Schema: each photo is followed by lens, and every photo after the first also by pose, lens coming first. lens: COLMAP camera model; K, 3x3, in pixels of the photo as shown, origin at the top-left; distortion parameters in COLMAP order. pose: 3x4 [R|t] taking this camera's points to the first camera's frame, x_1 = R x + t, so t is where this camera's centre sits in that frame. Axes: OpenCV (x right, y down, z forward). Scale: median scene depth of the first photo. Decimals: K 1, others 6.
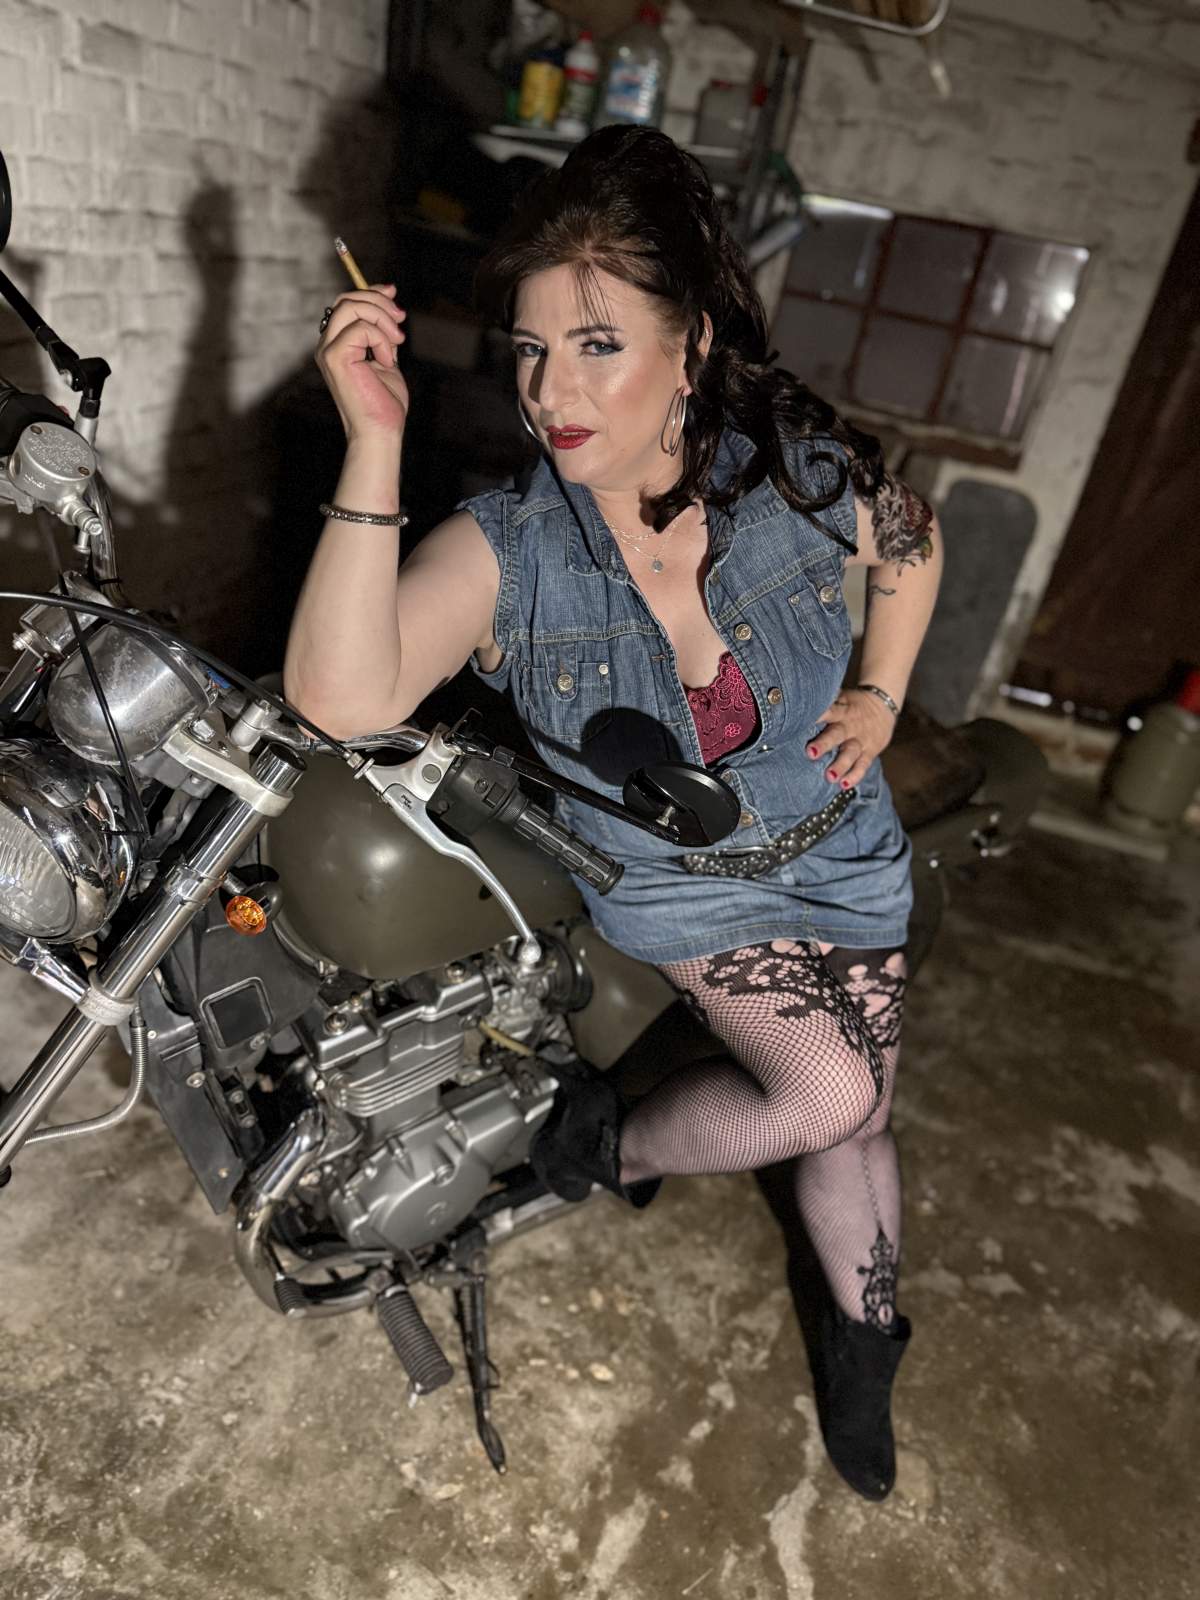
lens RADIAL K [[1120.2, 0, 599.2], [0, 1120.2, 807.9], [0, 0, 1]] dist [-0.002676, -0.009209]
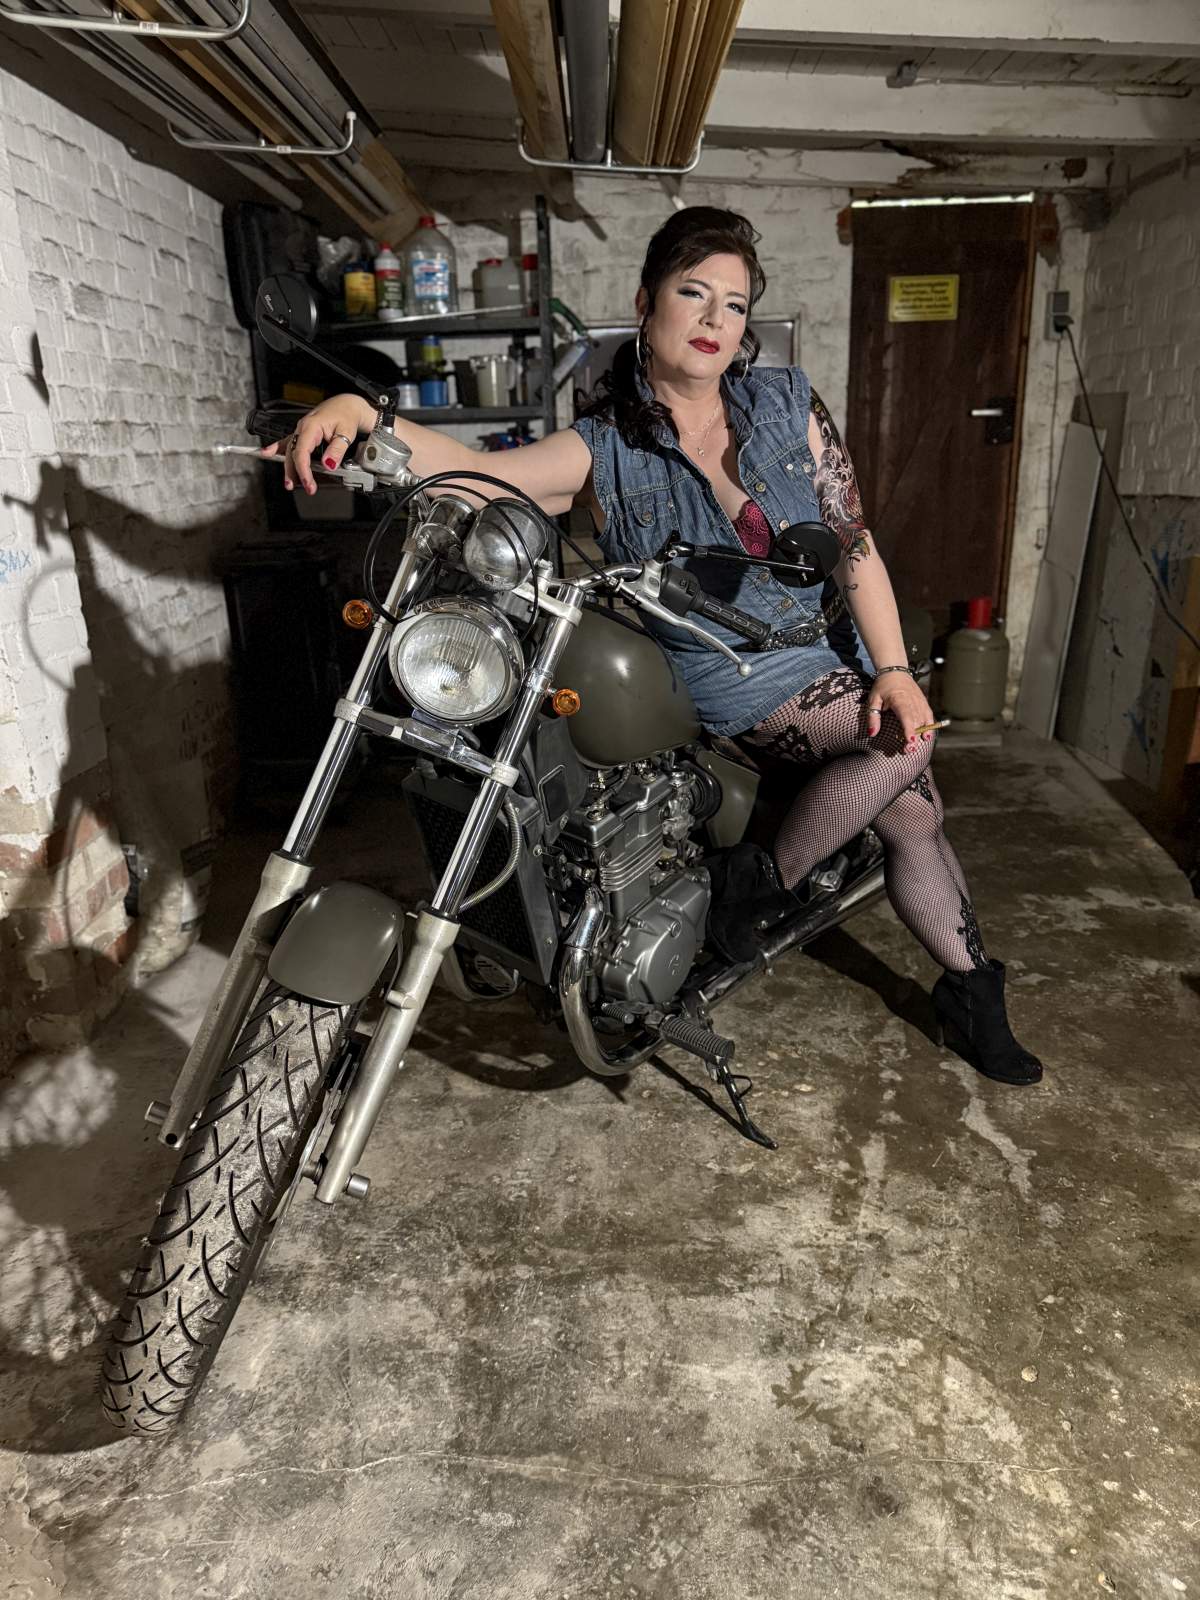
lens RADIAL K [[1096.6, 0, 600.0], [0, 1096.6, 800.0], [0, 0, 1]] dist [0.052920, -0.077036]
pose [[0.941290, -0.283278, 0.183647, -0.288937], [0.308166, 0.943118, -0.124747, 0.211198], [-0.137863, 0.174017, 0.975045, -0.237410]]
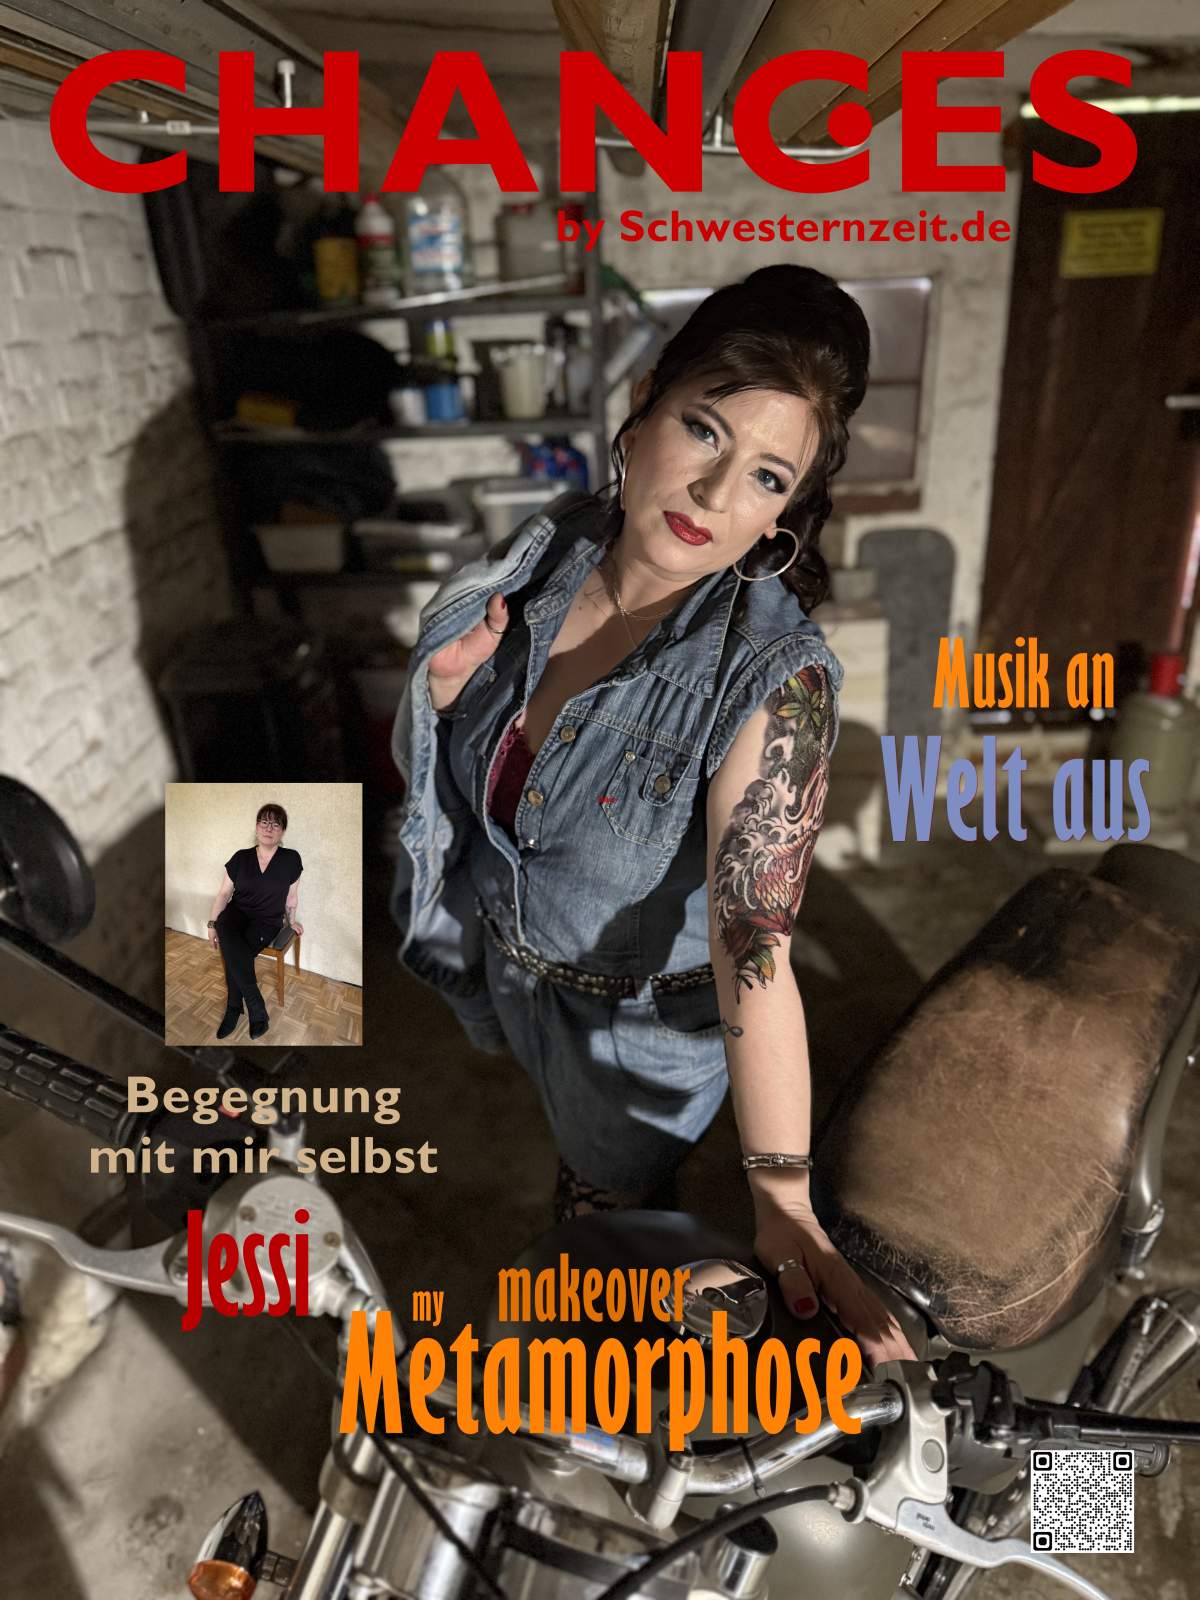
lens RADIAL K [[1120.2, 0, 599.2], [0, 1120.2, 807.9], [0, 0, 1]] dist [-0.002676, -0.009209]
pose [[0.944908, -0.304047, 0.121257, -0.146041], [0.308237, 0.951158, -0.016977, -0.219481], [-0.110173, 0.053418, 0.992476, 0.154074]]
